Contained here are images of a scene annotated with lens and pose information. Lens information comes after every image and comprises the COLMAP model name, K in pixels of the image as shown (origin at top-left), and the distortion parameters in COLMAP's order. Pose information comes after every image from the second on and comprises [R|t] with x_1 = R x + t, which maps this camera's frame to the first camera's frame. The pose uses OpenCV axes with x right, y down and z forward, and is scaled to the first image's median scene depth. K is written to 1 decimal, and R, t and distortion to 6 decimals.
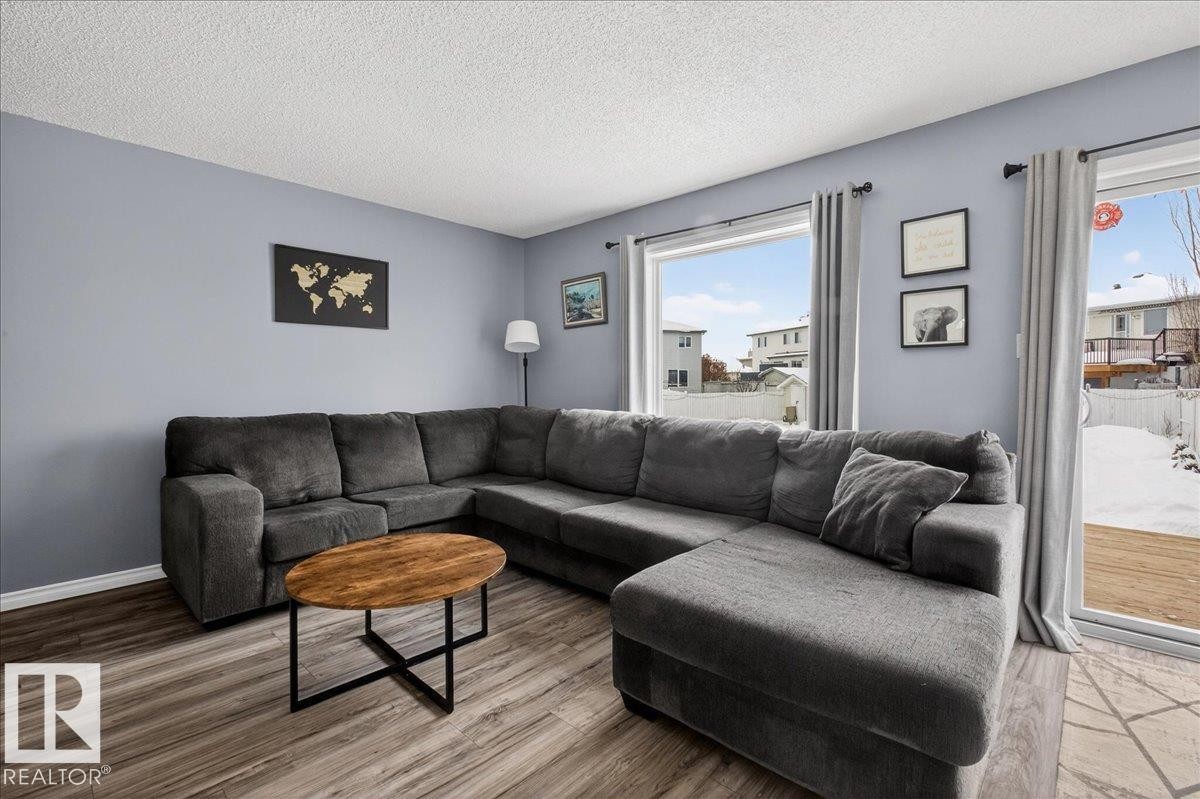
lens RADIAL K [[532.6, 0, 592.8], [0, 532.6, 387.1], [0, 0, 1]] dist [-0.006054, 0.000799]
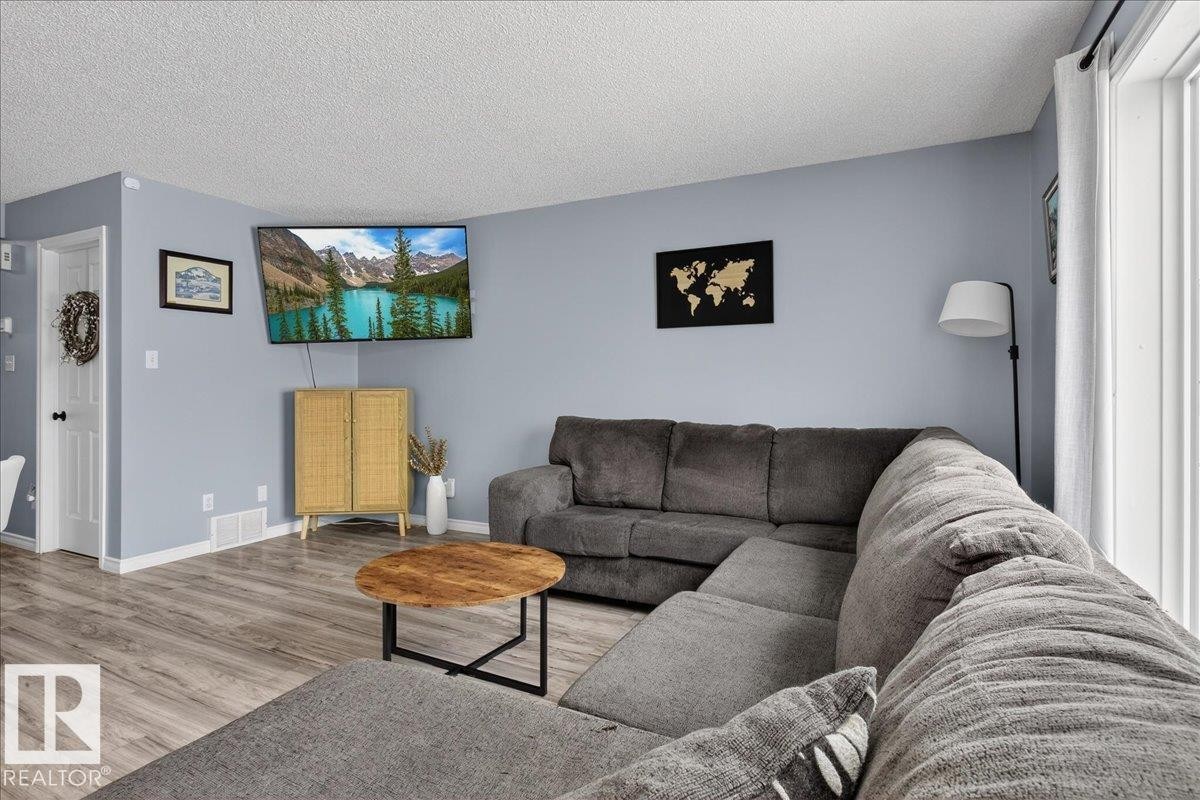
lens RADIAL K [[611.9, 0, 594.3], [0, 611.9, 392.1], [0, 0, 1]] dist [-0.008868, 0.002698]
pose [[0.288696, 0.006723, -0.957397, 0.567044], [-0.009992, 0.999942, 0.004009, -0.005664], [0.957369, 0.008409, 0.288747, 0.626206]]
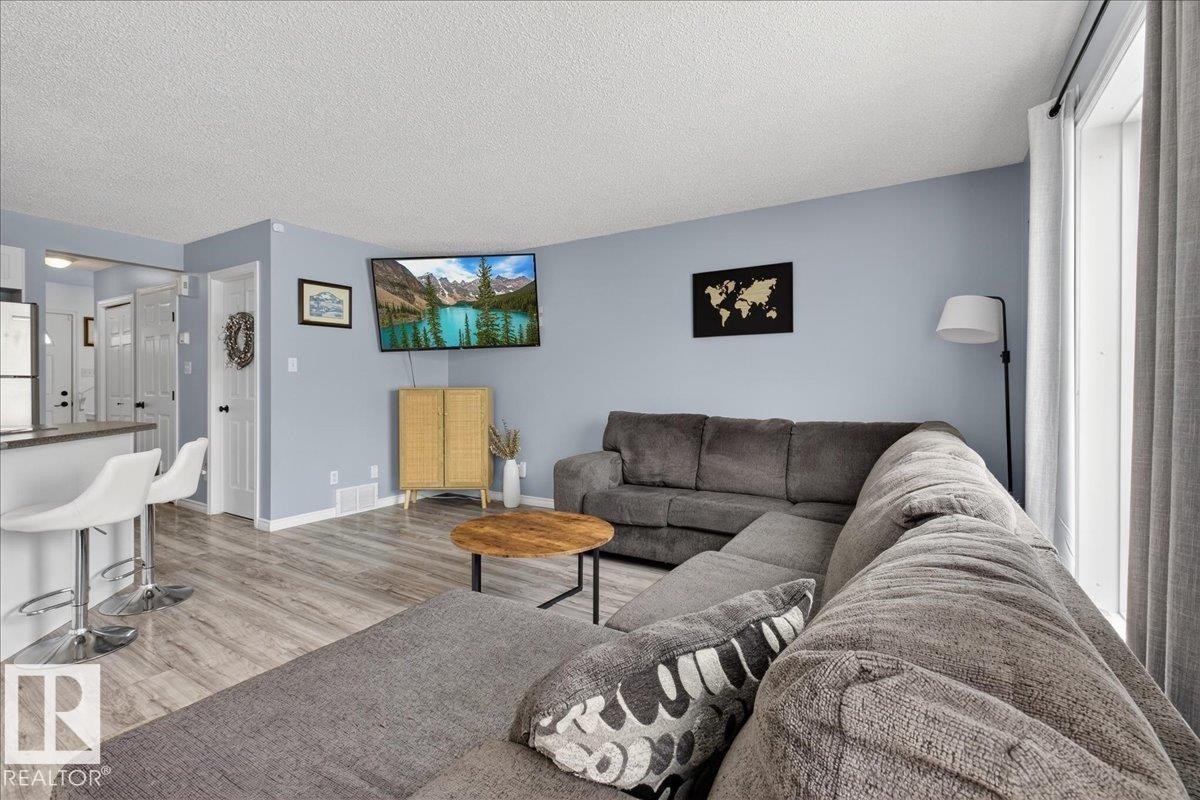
lens RADIAL K [[532.6, 0, 596.5], [0, 532.6, 393.7], [0, 0, 1]] dist [-0.006054, 0.000799]
pose [[0.200471, 0.011636, -0.979631, 0.633993], [-0.010926, 0.999894, 0.009640, -0.005392], [0.979639, 0.008771, 0.200576, 0.618910]]
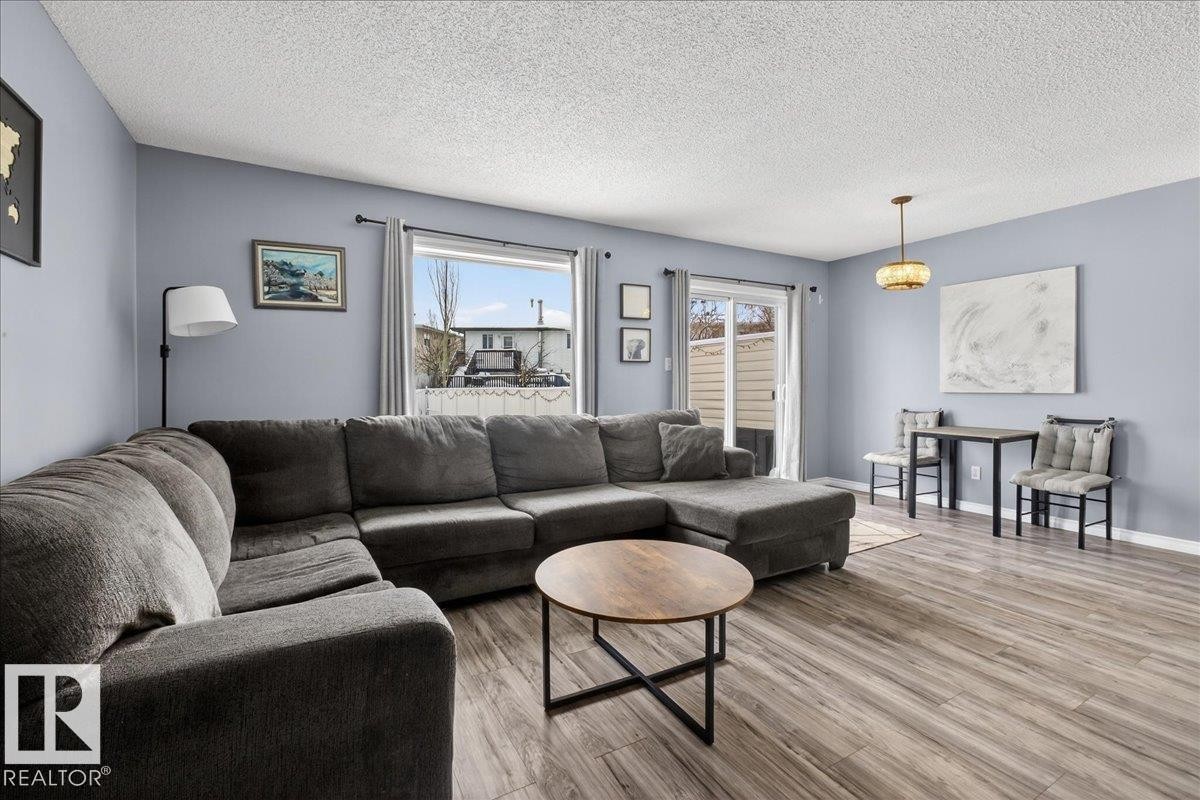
lens RADIAL K [[532.6, 0, 598.3], [0, 532.6, 390.9], [0, 0, 1]] dist [-0.006054, 0.000799]
pose [[0.284159, -0.014857, 0.958662, -0.900891], [0.011074, 0.999864, 0.012213, -0.005559], [-0.958713, 0.007146, 0.284285, 0.557730]]
